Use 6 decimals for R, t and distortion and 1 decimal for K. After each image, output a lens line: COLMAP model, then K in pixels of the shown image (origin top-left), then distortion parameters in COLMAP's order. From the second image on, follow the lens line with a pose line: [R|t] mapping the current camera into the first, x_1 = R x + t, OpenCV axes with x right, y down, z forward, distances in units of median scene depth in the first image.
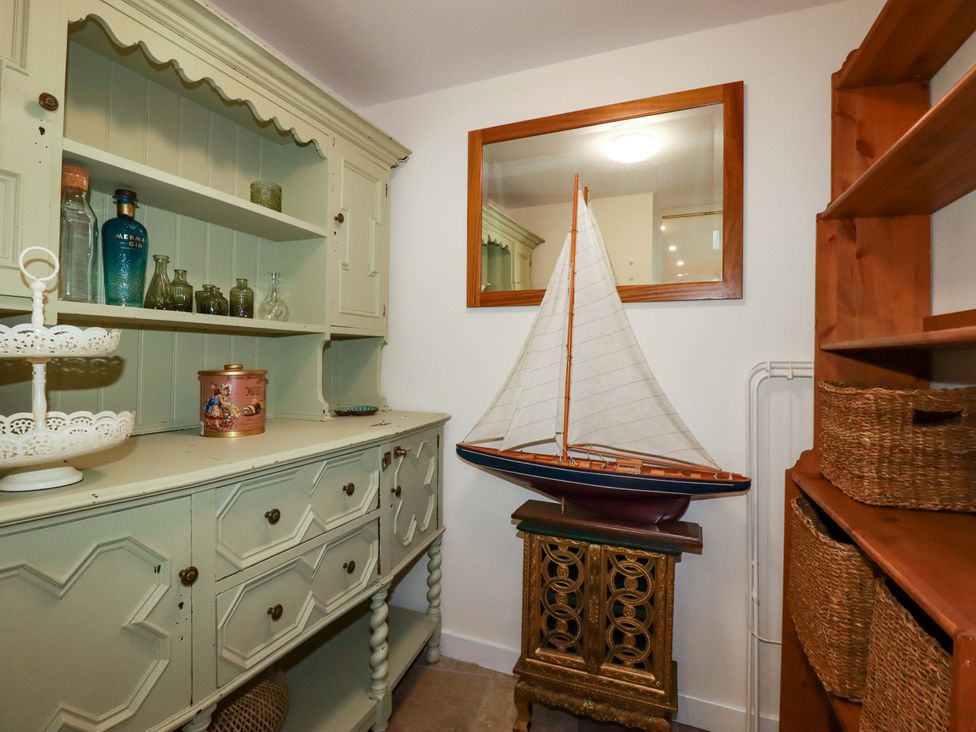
lens RADIAL K [[543.5, 0, 496.1], [0, 543.5, 360.0], [0, 0, 1]] dist [0.000585, -0.015693]
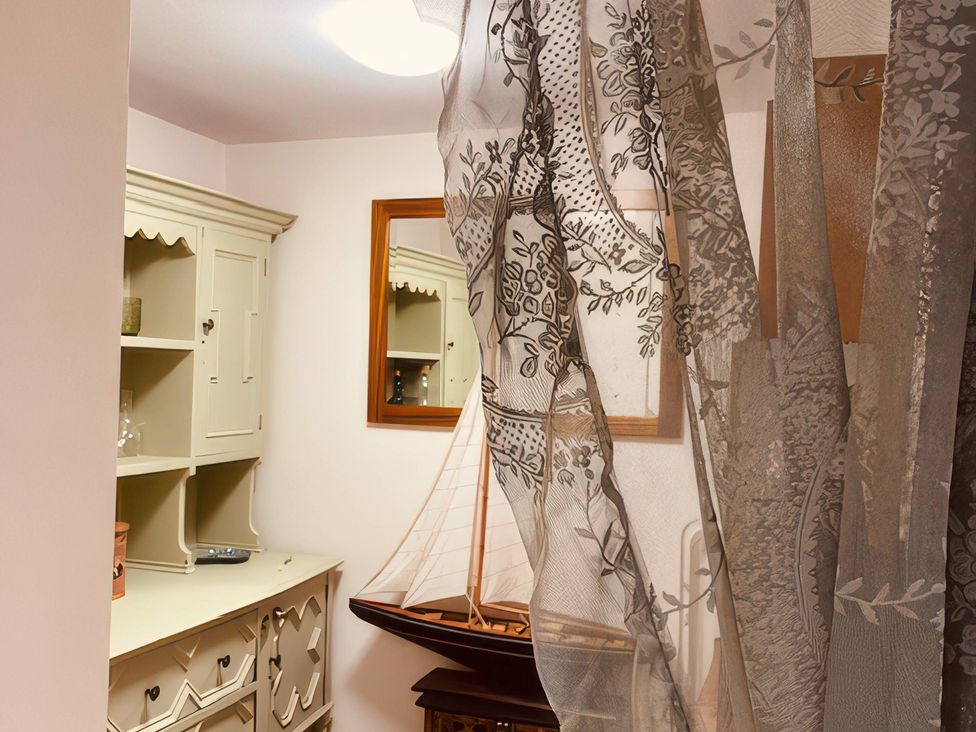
lens RADIAL K [[1051.1, 0, 510.0], [0, 1051.1, 365.3], [0, 0, 1]] dist [0.020667, -0.007946]
pose [[0.998449, 0.015277, 0.053541, 0.083442], [-0.015017, 0.999873, -0.005255, -0.203209], [-0.053615, 0.004443, 0.998552, -0.628930]]
